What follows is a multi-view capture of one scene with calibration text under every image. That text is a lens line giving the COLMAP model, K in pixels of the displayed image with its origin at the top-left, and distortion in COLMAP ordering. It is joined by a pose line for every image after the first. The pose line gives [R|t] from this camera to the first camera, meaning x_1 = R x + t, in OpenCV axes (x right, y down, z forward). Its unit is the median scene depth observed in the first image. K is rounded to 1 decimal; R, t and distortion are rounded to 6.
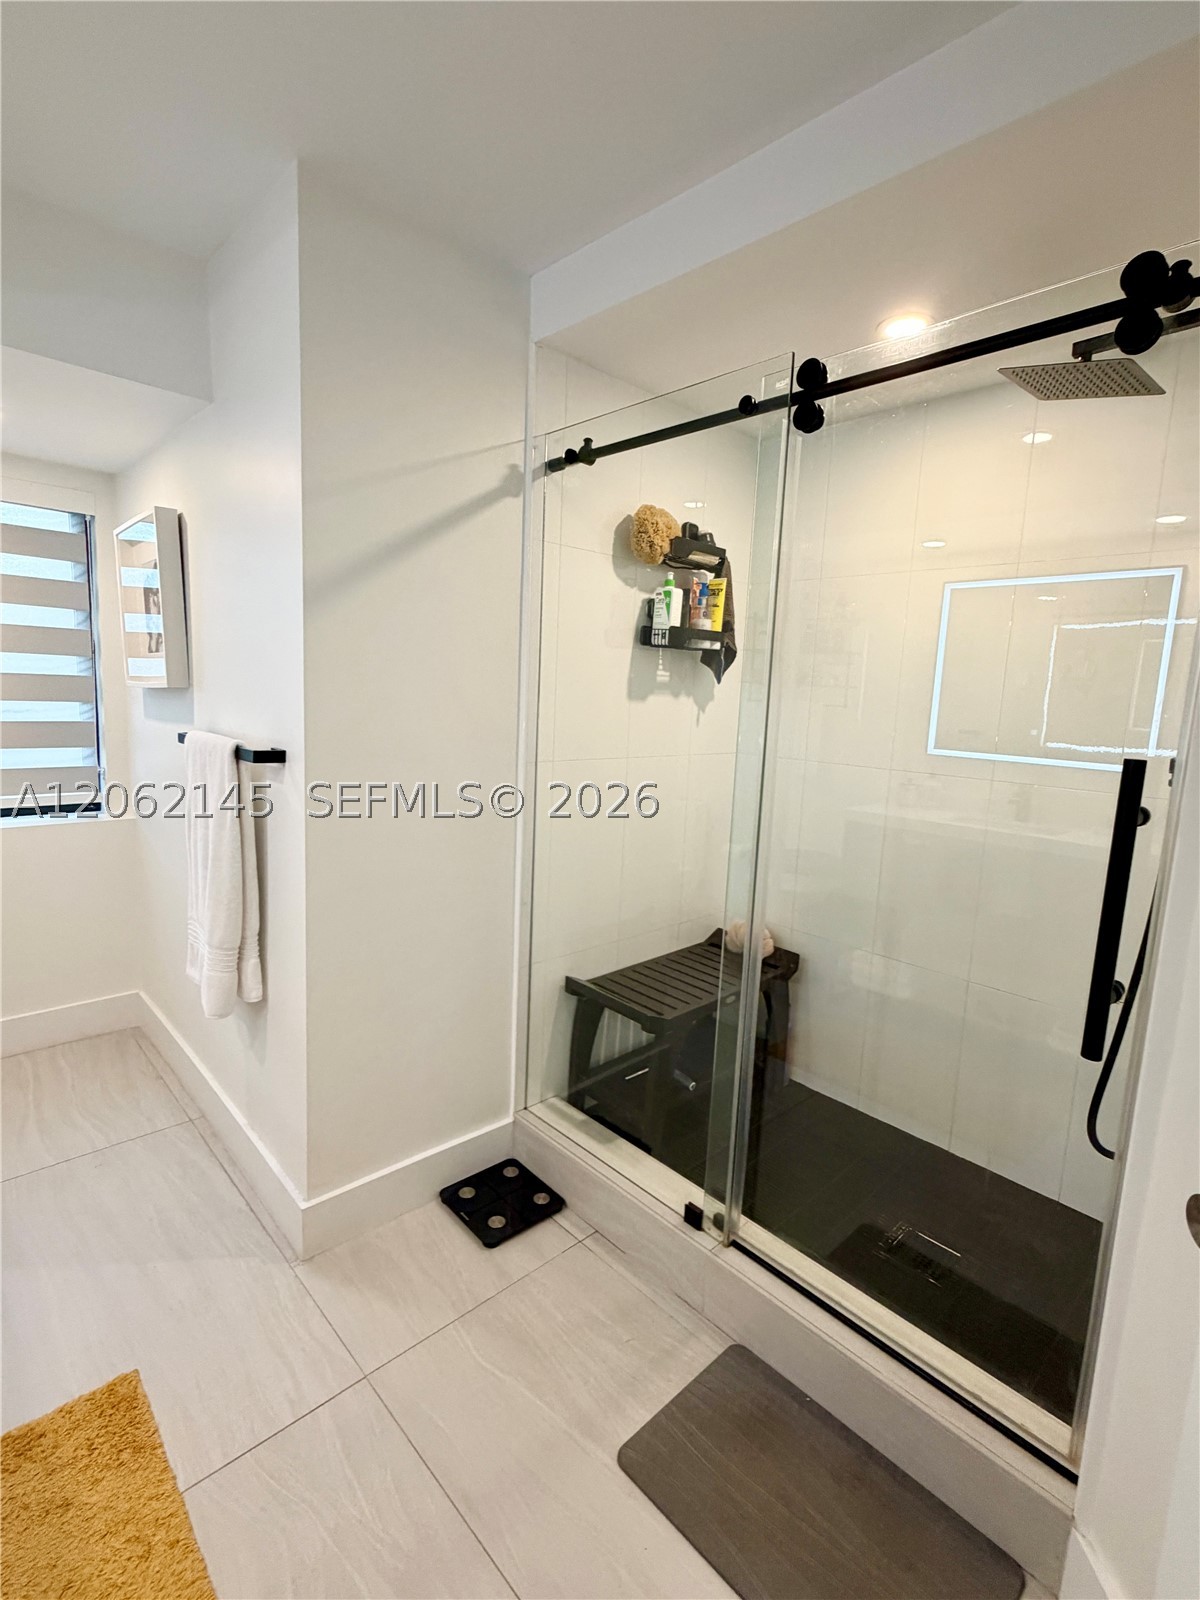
lens RADIAL K [[751.6, 0, 600.7], [0, 751.6, 800.8], [0, 0, 1]] dist [-0.002378, 0.000018]
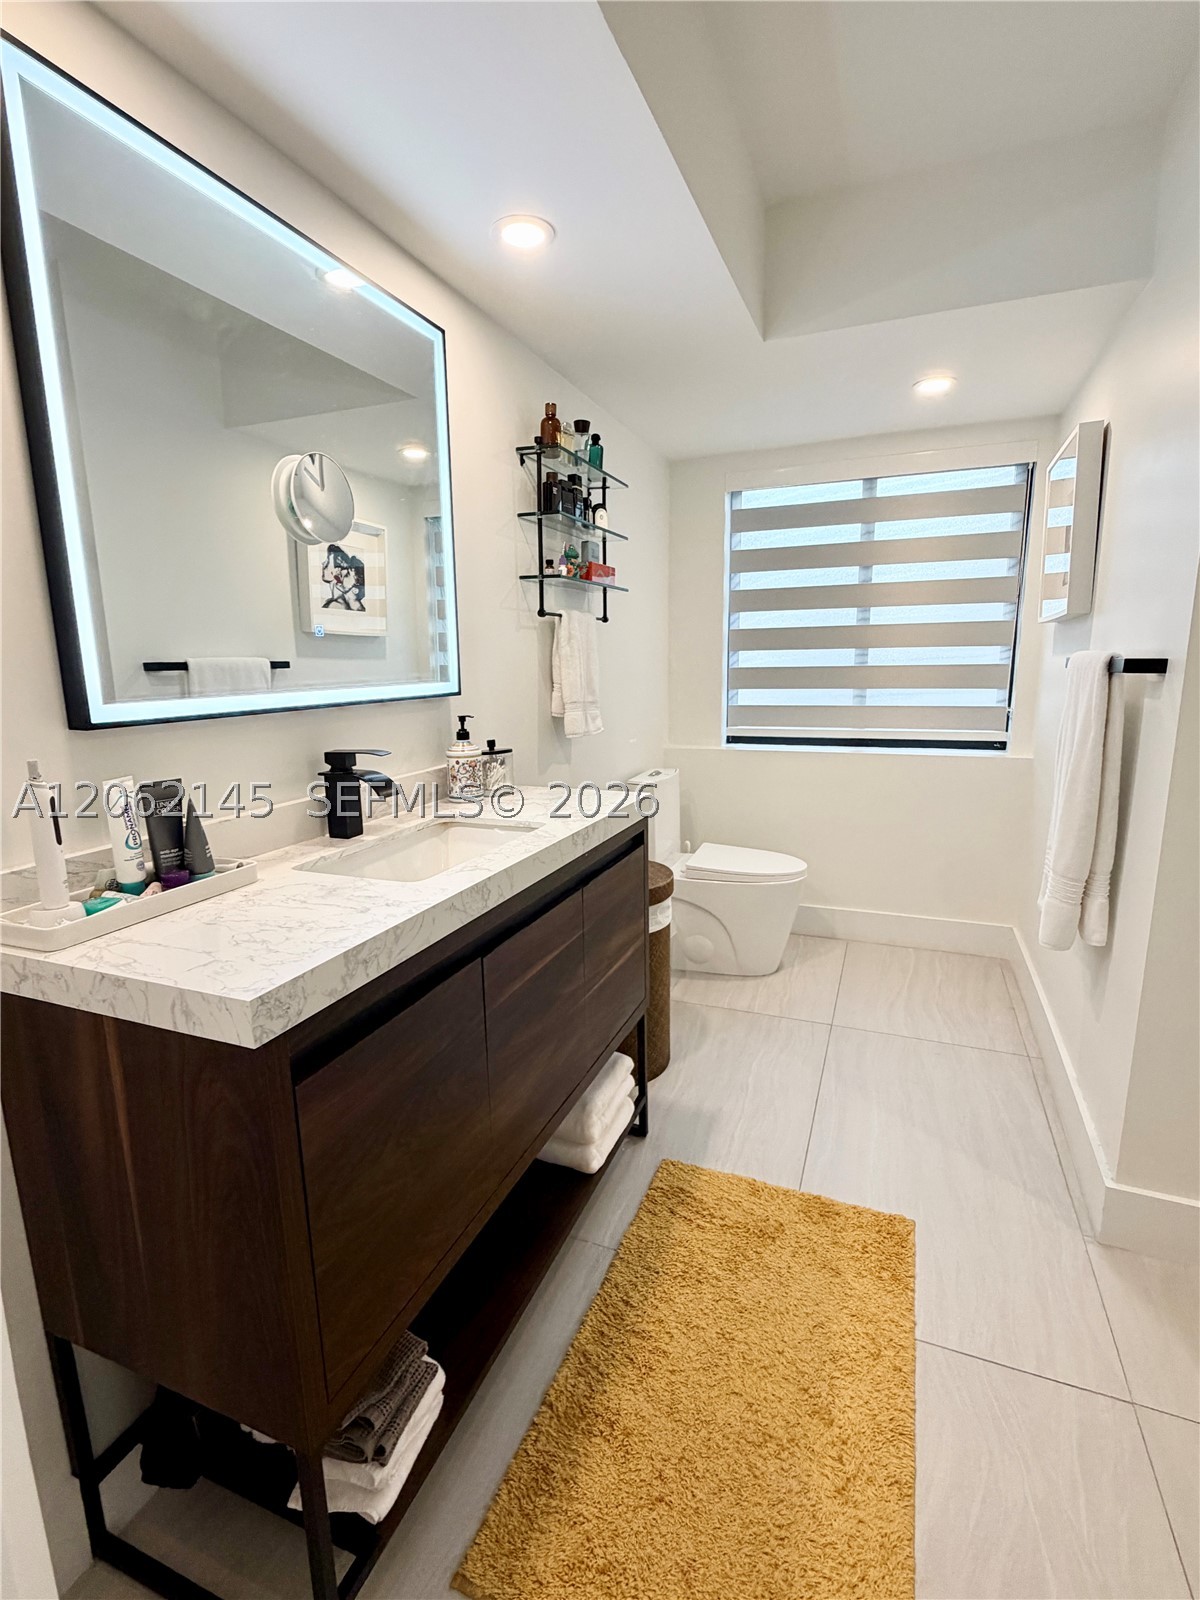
lens RADIAL K [[751.6, 0, 603.6], [0, 751.6, 798.8], [0, 0, 1]] dist [-0.002378, 0.000018]
pose [[0.417627, 0.121109, -0.900511, 0.089241], [-0.102448, 0.991034, 0.085772, 0.074988], [0.902824, 0.056435, 0.426290, 0.063219]]
